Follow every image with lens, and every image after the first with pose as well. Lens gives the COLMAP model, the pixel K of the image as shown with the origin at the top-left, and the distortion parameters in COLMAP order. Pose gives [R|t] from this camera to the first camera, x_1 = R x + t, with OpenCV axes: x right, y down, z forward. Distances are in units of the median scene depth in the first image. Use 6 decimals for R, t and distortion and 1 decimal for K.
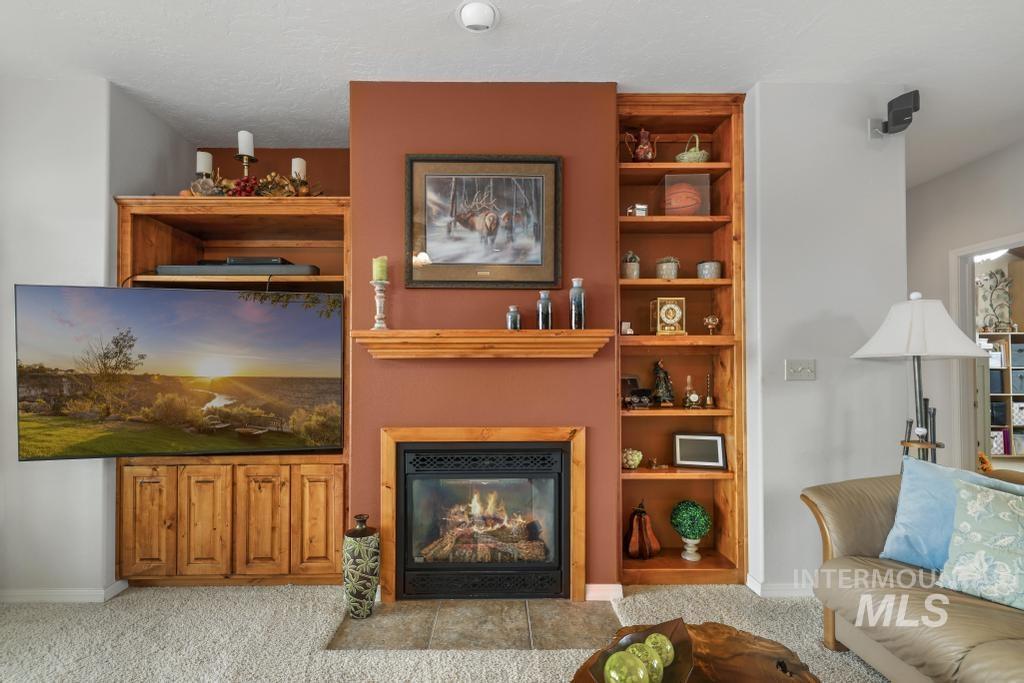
lens RADIAL K [[455.5, 0, 505.2], [0, 455.5, 361.0], [0, 0, 1]] dist [0.006175, 0.000099]
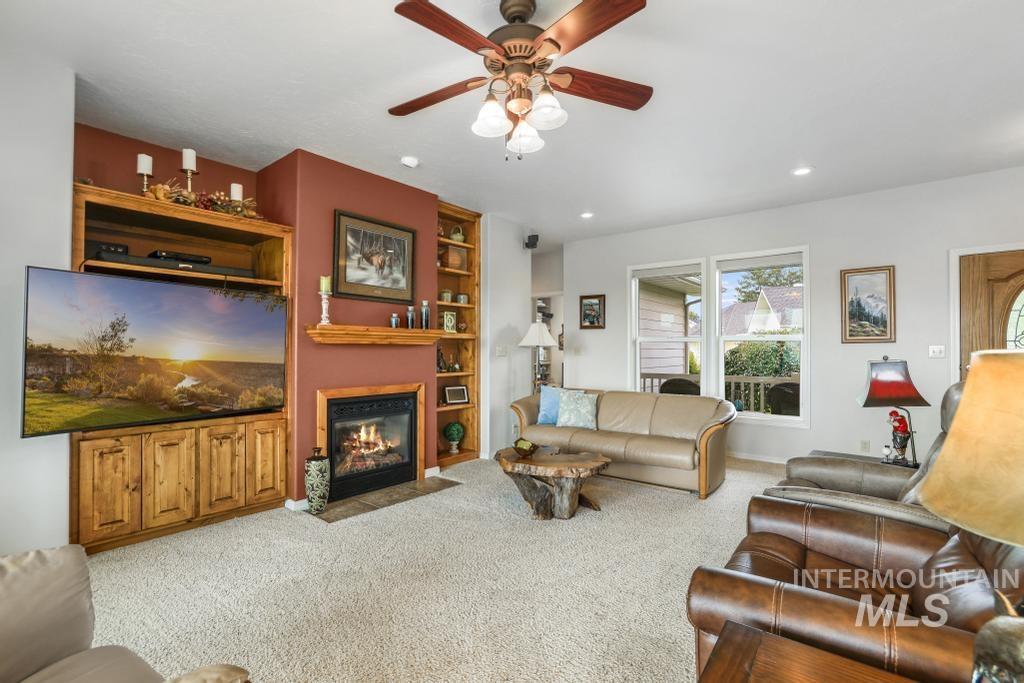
lens RADIAL K [[464.9, 0, 512.0], [0, 464.9, 341.5], [0, 0, 1]] dist [-0.011495, 0.000095]
pose [[0.638365, 0.018792, 0.769504, -1.017355], [-0.017060, 0.999802, -0.010264, -0.005863], [-0.769544, -0.006575, 0.638559, -0.438195]]
